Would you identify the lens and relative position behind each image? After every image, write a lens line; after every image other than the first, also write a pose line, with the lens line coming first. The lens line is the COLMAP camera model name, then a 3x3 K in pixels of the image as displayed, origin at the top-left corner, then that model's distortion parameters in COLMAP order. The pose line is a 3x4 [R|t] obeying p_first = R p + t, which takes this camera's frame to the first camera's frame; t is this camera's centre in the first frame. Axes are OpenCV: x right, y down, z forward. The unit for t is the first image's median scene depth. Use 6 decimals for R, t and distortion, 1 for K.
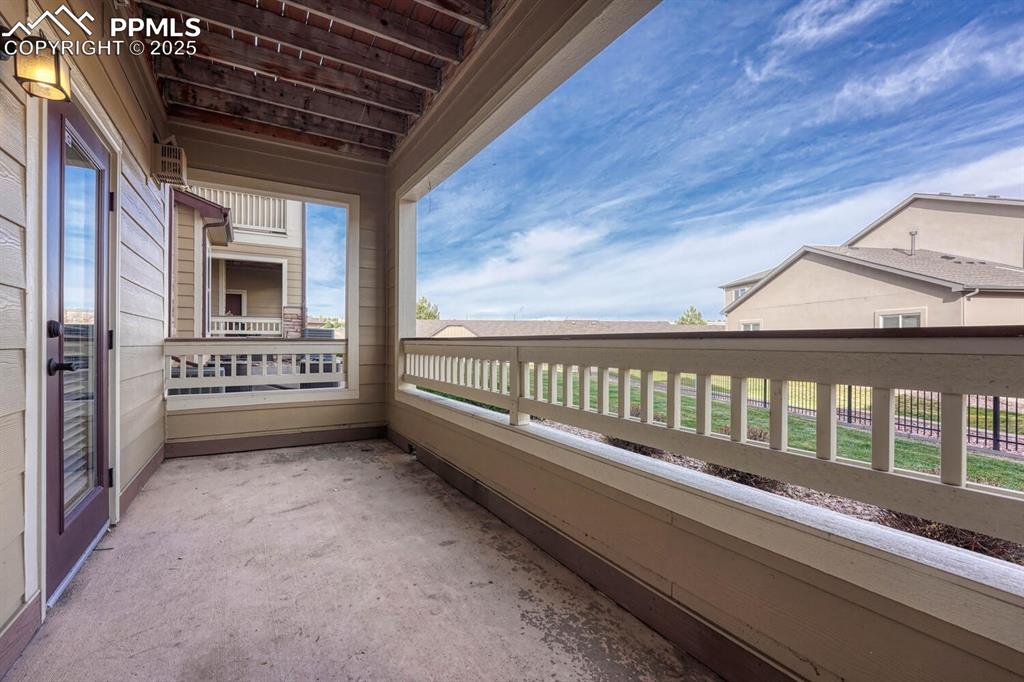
lens RADIAL K [[431.1, 0, 509.8], [0, 431.1, 334.1], [0, 0, 1]] dist [0.023556, 0.000495]
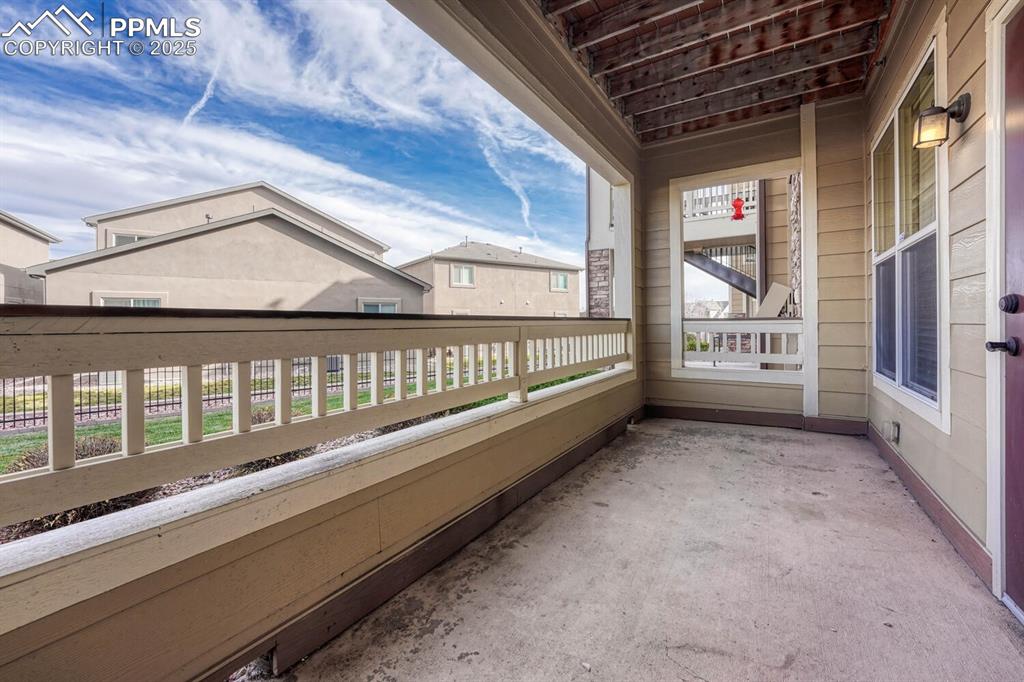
lens RADIAL K [[431.1, 0, 509.8], [0, 431.1, 334.1], [0, 0, 1]] dist [0.023556, 0.000495]
pose [[-0.459604, -0.020307, 0.887892, -0.917111], [-0.012955, 0.999785, 0.016161, 0.034813], [-0.888030, -0.004075, -0.459768, 1.568783]]
